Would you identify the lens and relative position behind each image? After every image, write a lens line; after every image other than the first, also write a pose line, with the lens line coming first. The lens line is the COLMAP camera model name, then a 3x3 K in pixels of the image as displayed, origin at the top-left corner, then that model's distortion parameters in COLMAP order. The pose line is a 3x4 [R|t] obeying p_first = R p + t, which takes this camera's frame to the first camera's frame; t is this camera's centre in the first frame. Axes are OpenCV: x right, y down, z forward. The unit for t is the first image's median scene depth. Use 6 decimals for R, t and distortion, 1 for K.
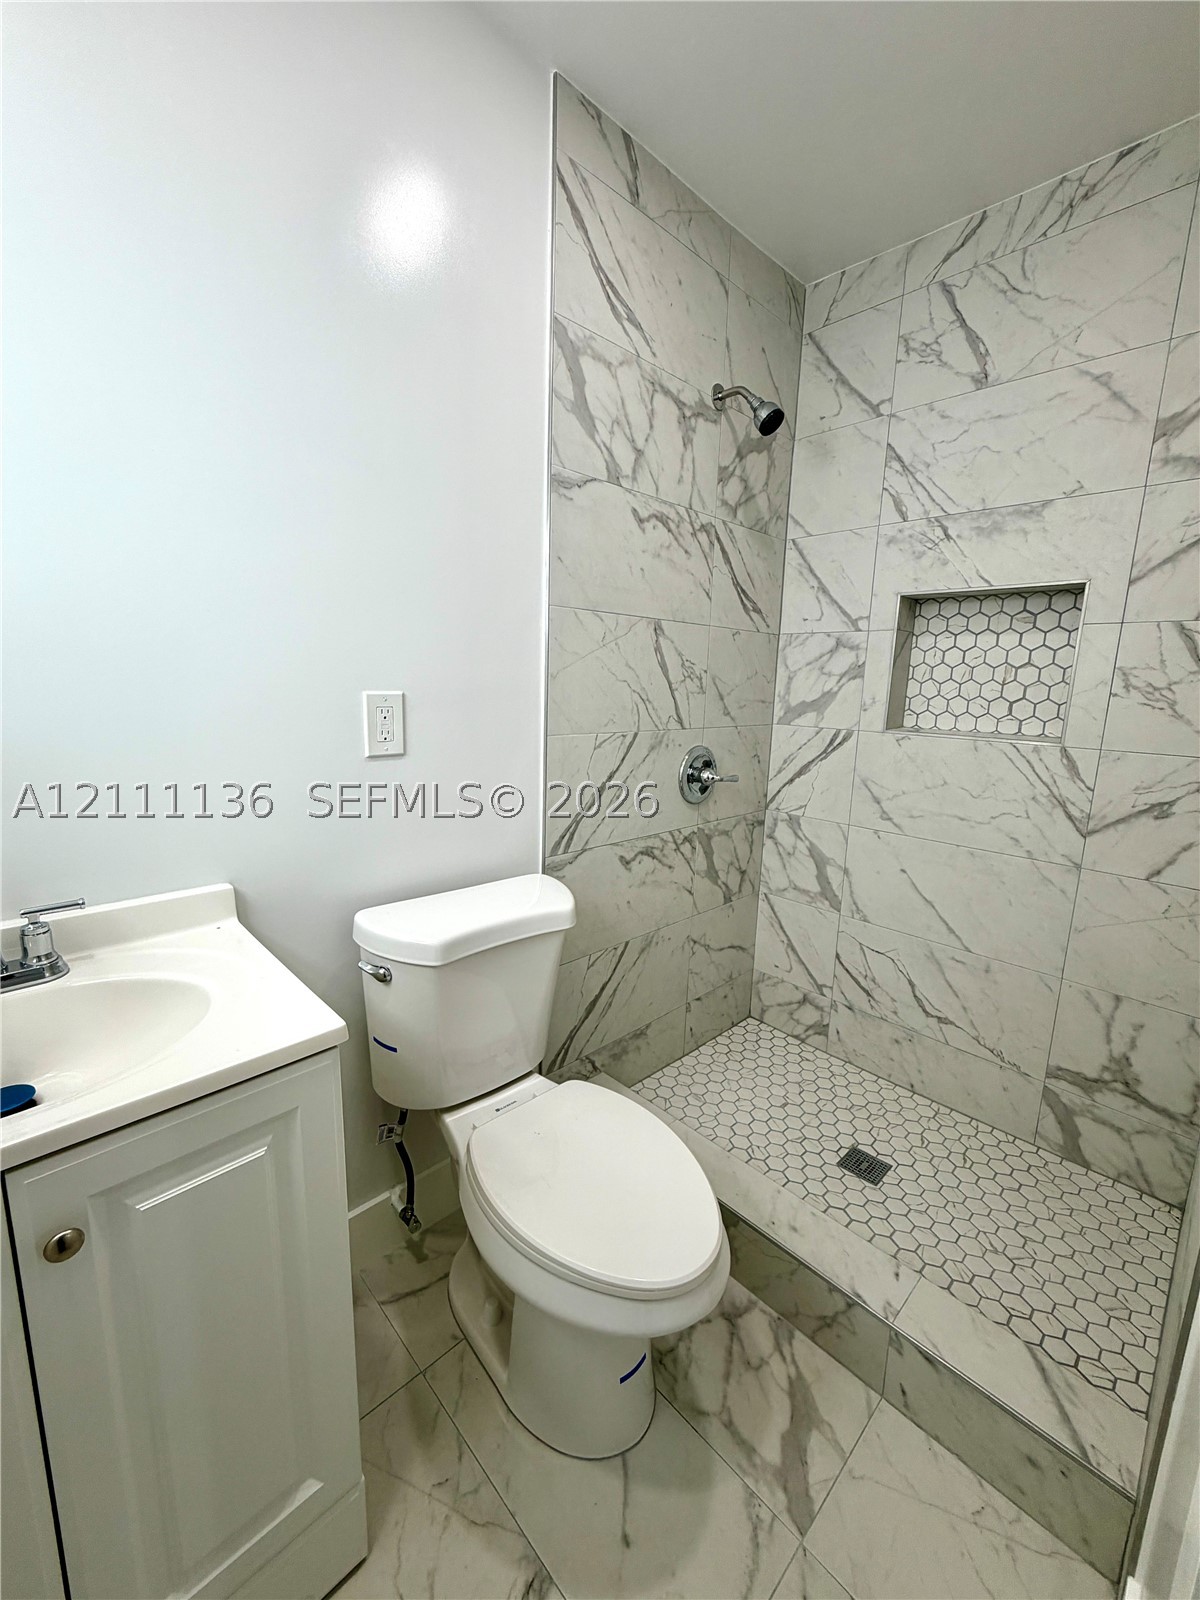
lens RADIAL K [[641.3, 0, 601.7], [0, 641.3, 798.5], [0, 0, 1]] dist [-0.000553, -0.000174]
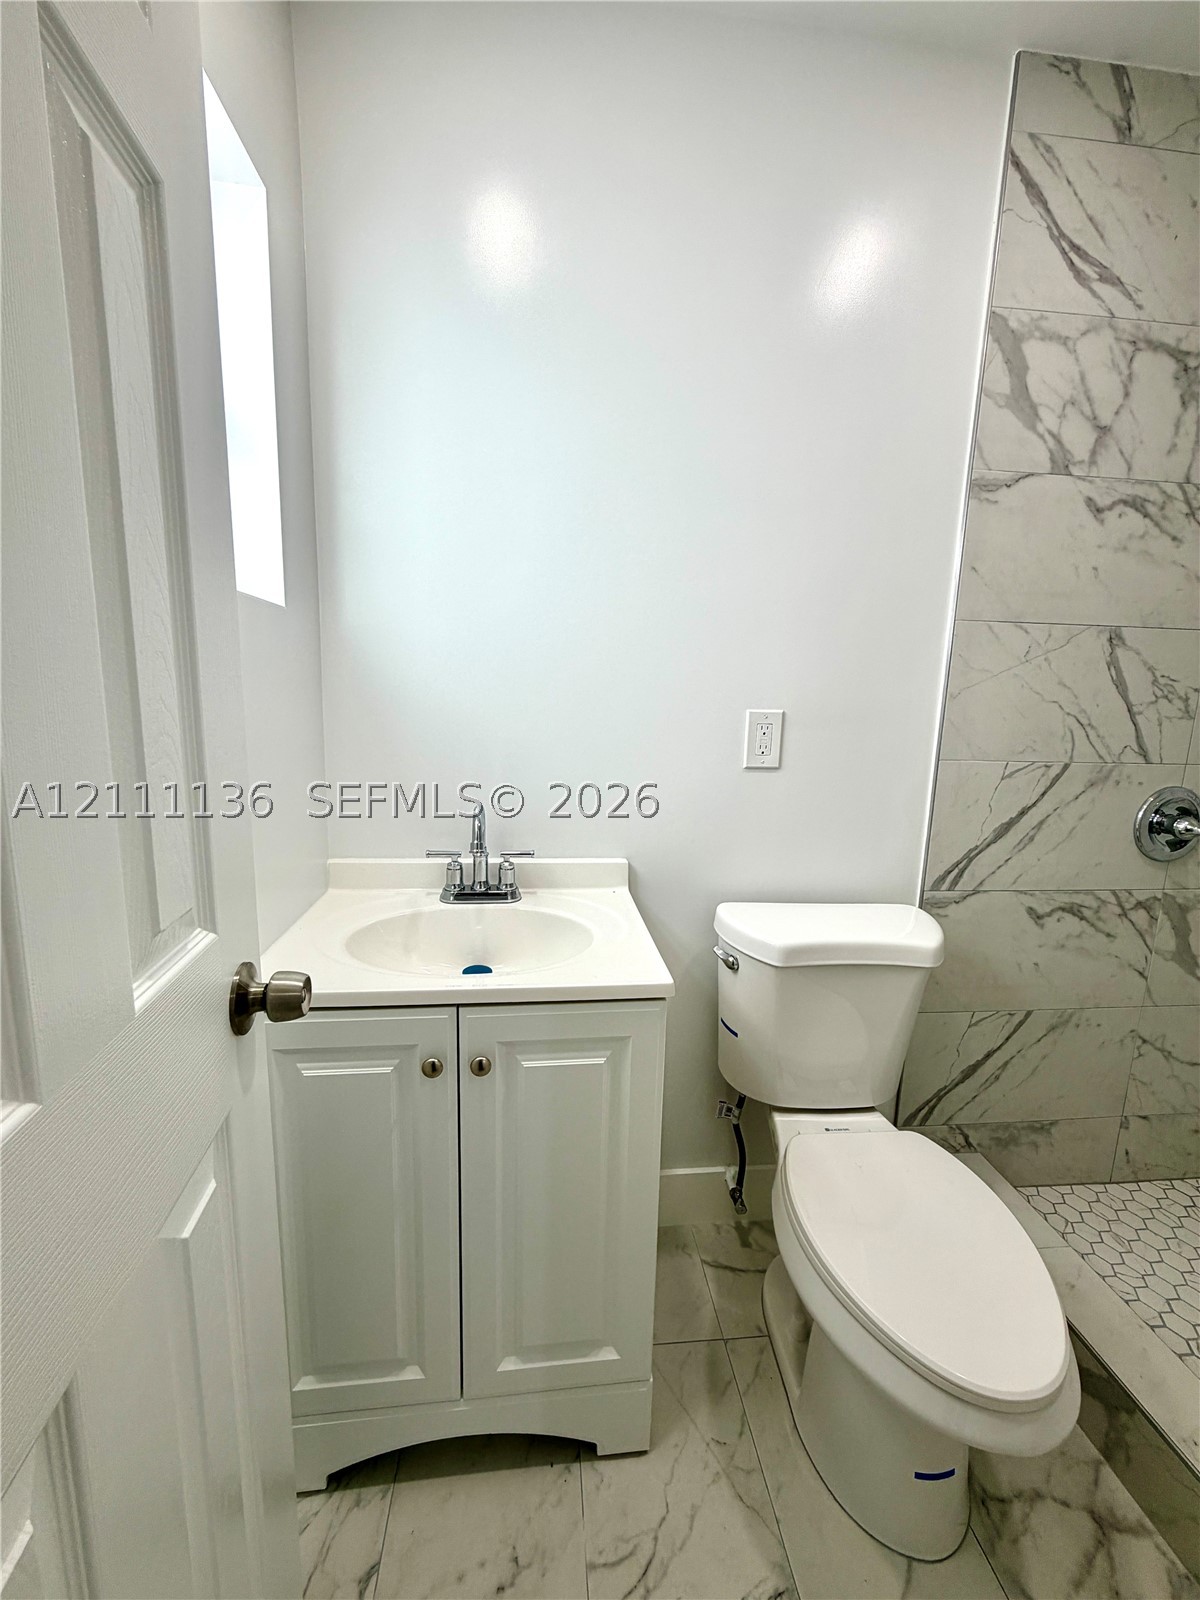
lens RADIAL K [[641.3, 0, 599.7], [0, 641.3, 800.3], [0, 0, 1]] dist [-0.000553, -0.000174]
pose [[0.786262, 0.094688, -0.610595, 0.110073], [-0.115550, 0.993288, 0.005241, 0.013087], [0.606992, 0.066434, 0.791926, -0.032933]]
